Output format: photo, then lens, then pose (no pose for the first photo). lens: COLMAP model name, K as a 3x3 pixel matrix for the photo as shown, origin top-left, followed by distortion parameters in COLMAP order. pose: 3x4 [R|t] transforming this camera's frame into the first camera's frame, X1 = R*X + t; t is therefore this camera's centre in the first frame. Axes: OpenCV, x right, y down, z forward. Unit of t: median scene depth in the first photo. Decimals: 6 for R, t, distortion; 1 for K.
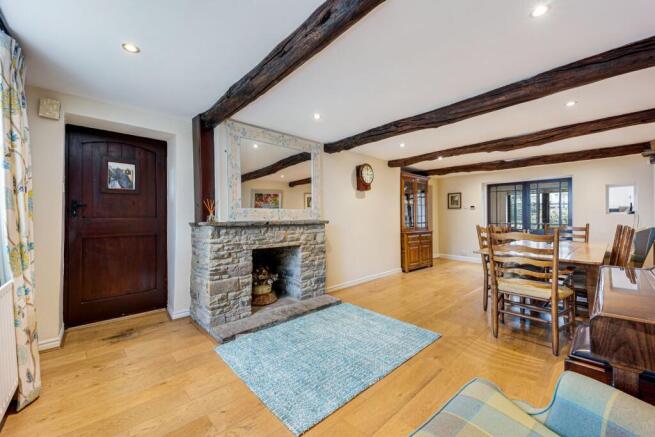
lens RADIAL K [[250.0, 0, 324.9], [0, 250.0, 220.2], [0, 0, 1]] dist [0.000978, -0.000011]
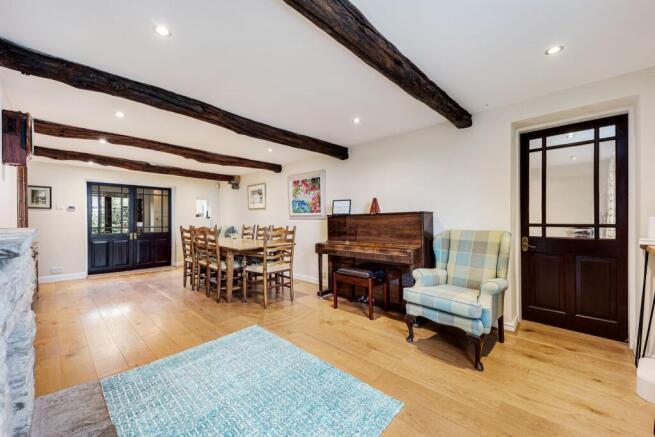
lens RADIAL K [[250.0, 0, 324.9], [0, 250.0, 220.2], [0, 0, 1]] dist [0.000978, -0.000011]
pose [[-0.093385, -0.001031, 0.995630, -0.369627], [0.019396, 0.999808, 0.002854, -0.002115], [-0.995441, 0.019577, -0.093347, 0.438310]]
